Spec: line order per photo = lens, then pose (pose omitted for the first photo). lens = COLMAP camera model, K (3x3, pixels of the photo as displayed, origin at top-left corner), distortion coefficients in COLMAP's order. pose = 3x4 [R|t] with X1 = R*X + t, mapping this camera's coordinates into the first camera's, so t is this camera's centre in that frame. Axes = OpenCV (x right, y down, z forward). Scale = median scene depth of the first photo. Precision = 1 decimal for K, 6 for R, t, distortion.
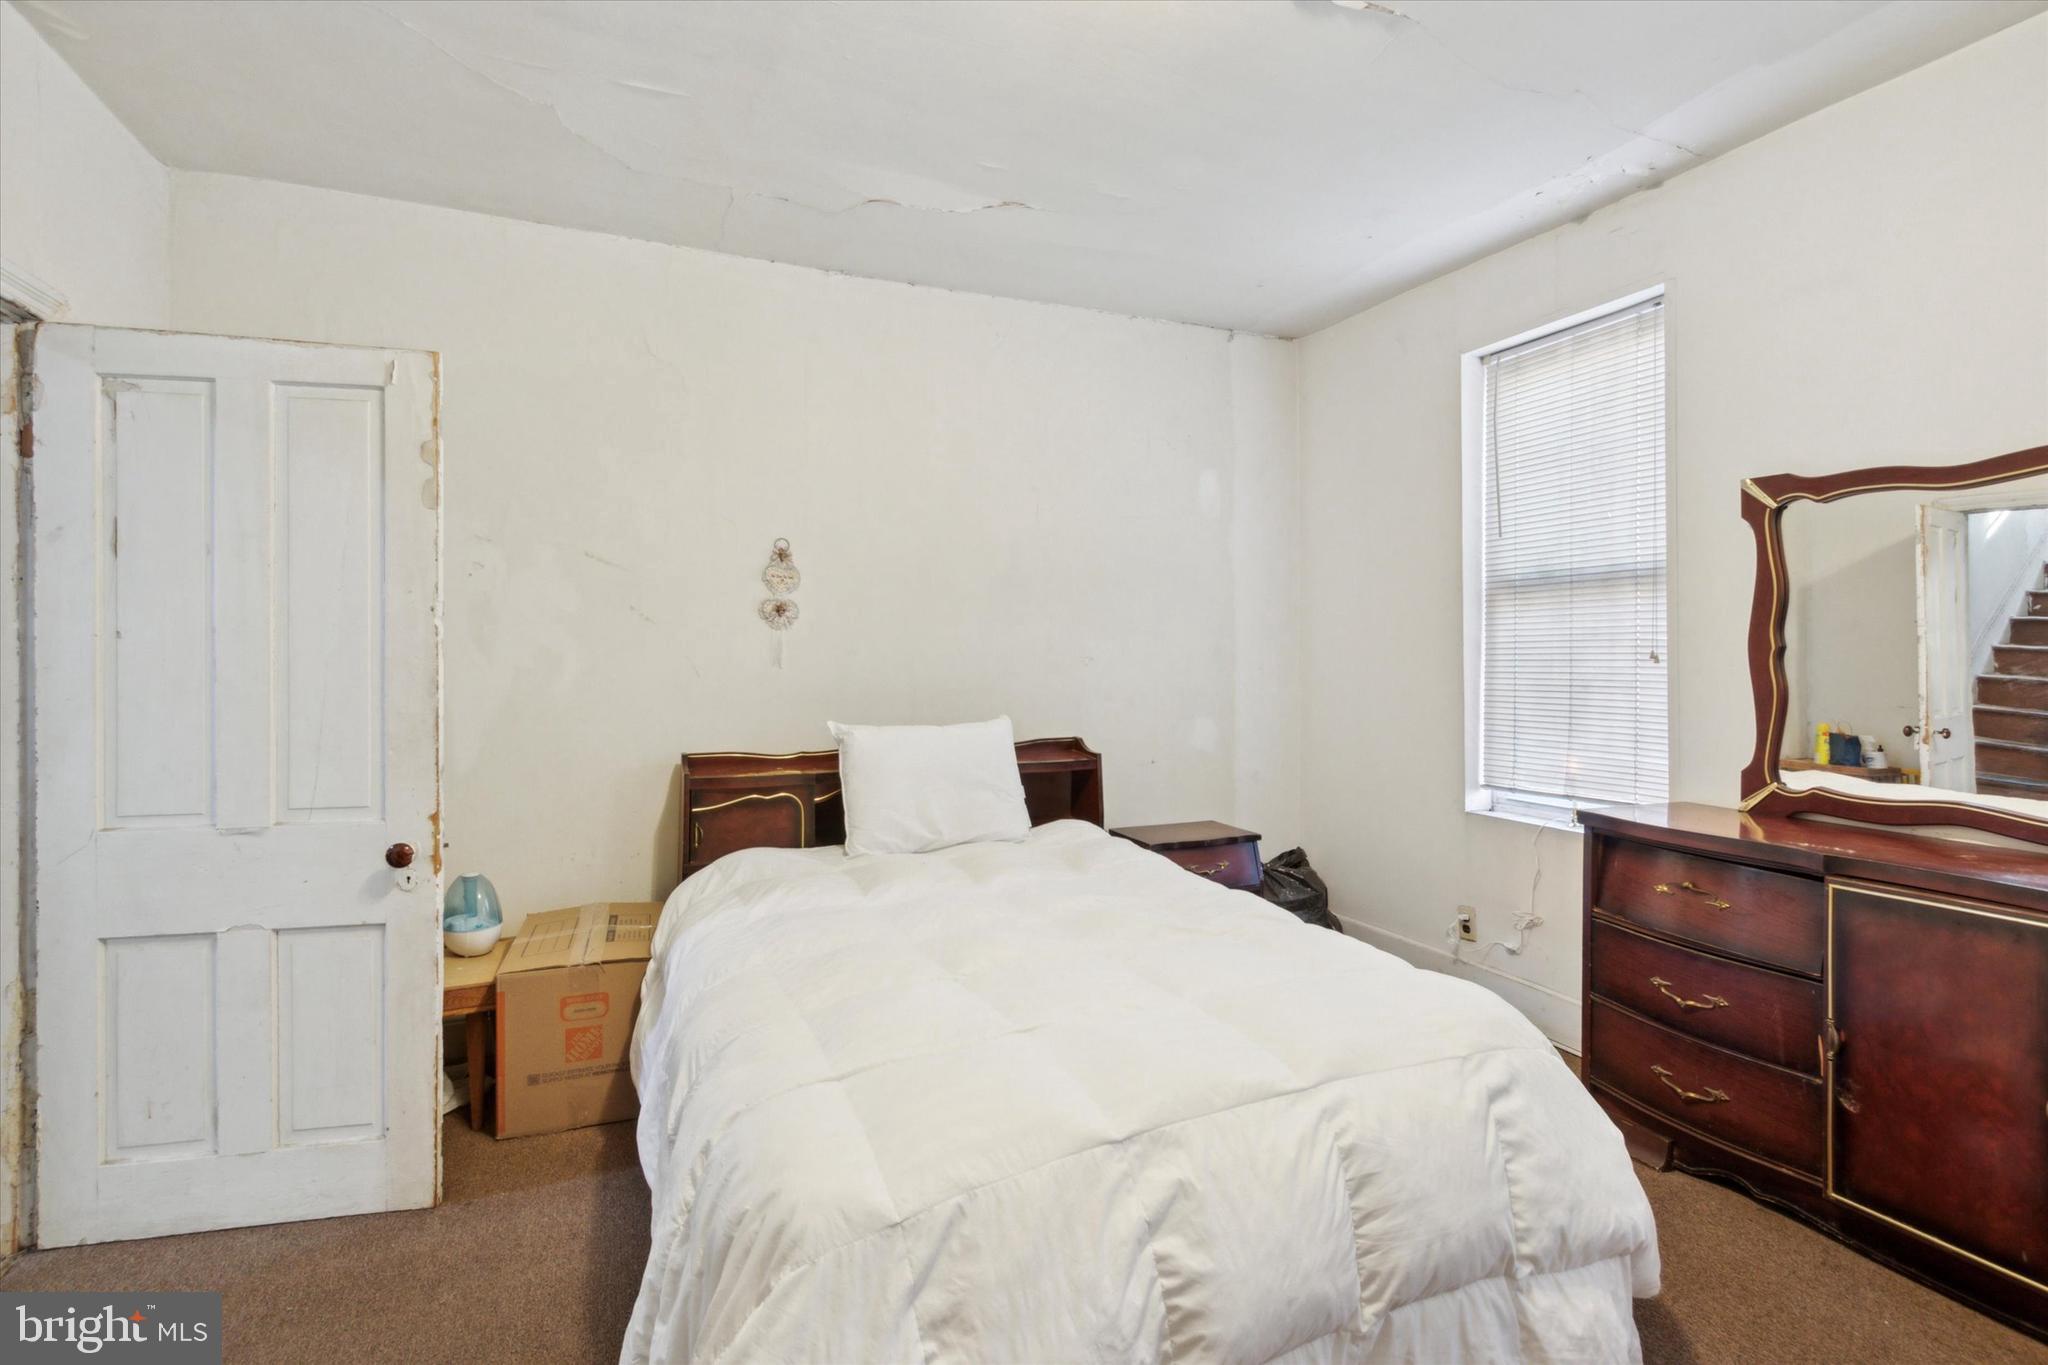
lens RADIAL K [[959.3, 0, 1032.6], [0, 959.3, 685.8], [0, 0, 1]] dist [0.011211, -0.000478]
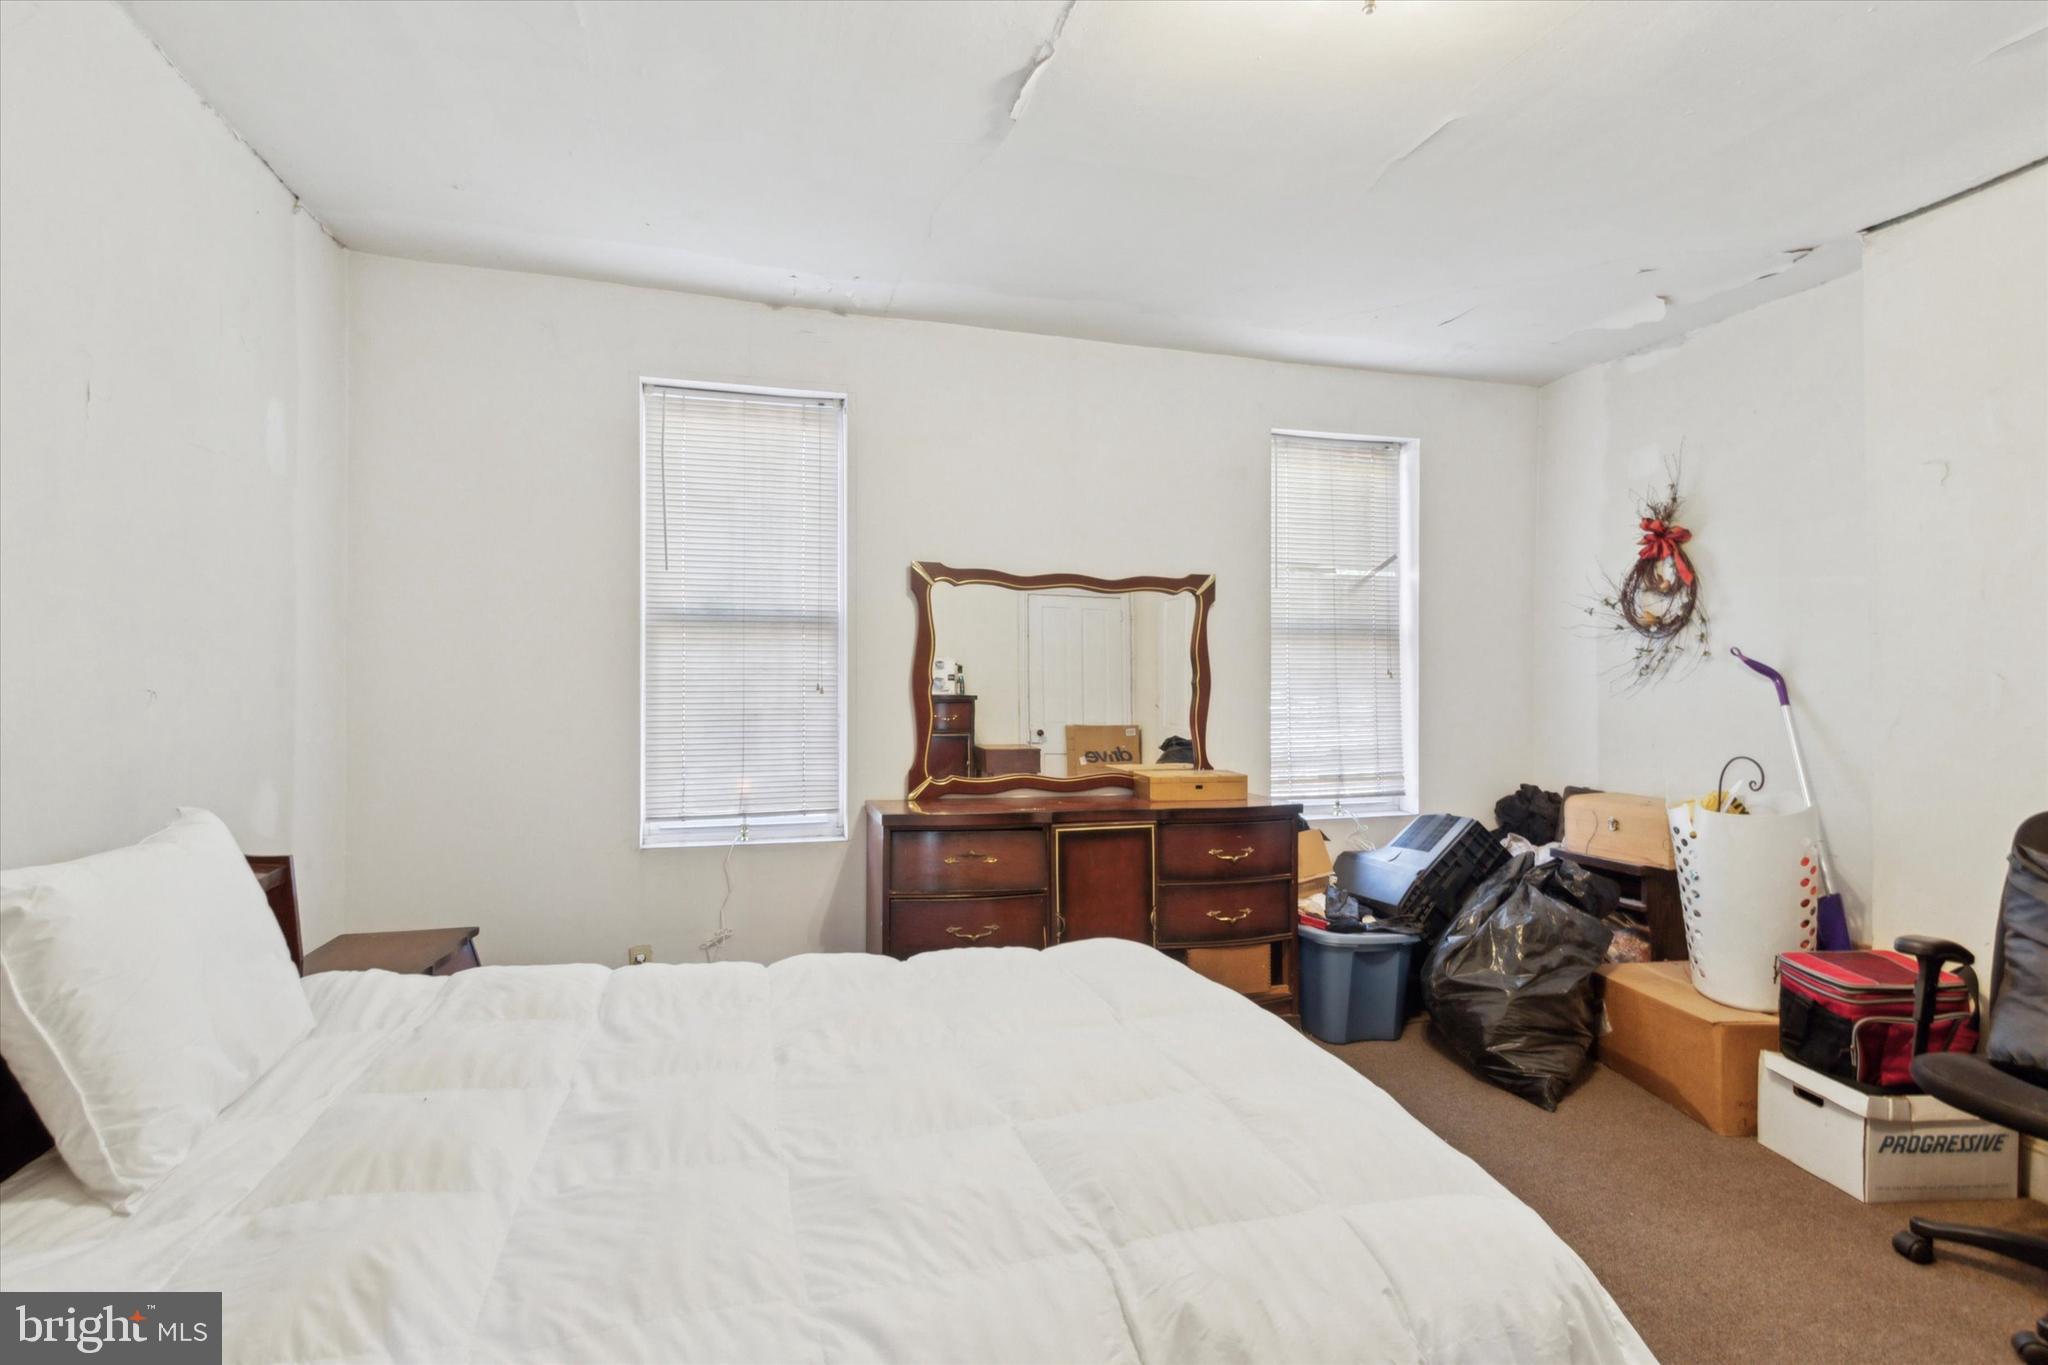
lens RADIAL K [[952.0, 0, 983.9], [0, 952.0, 702.4], [0, 0, 1]] dist [0.002032, -0.000830]
pose [[0.152242, -0.014655, 0.988235, -0.517741], [0.030806, 0.999475, 0.010076, -0.017765], [-0.987863, 0.028910, 0.152614, 0.596359]]
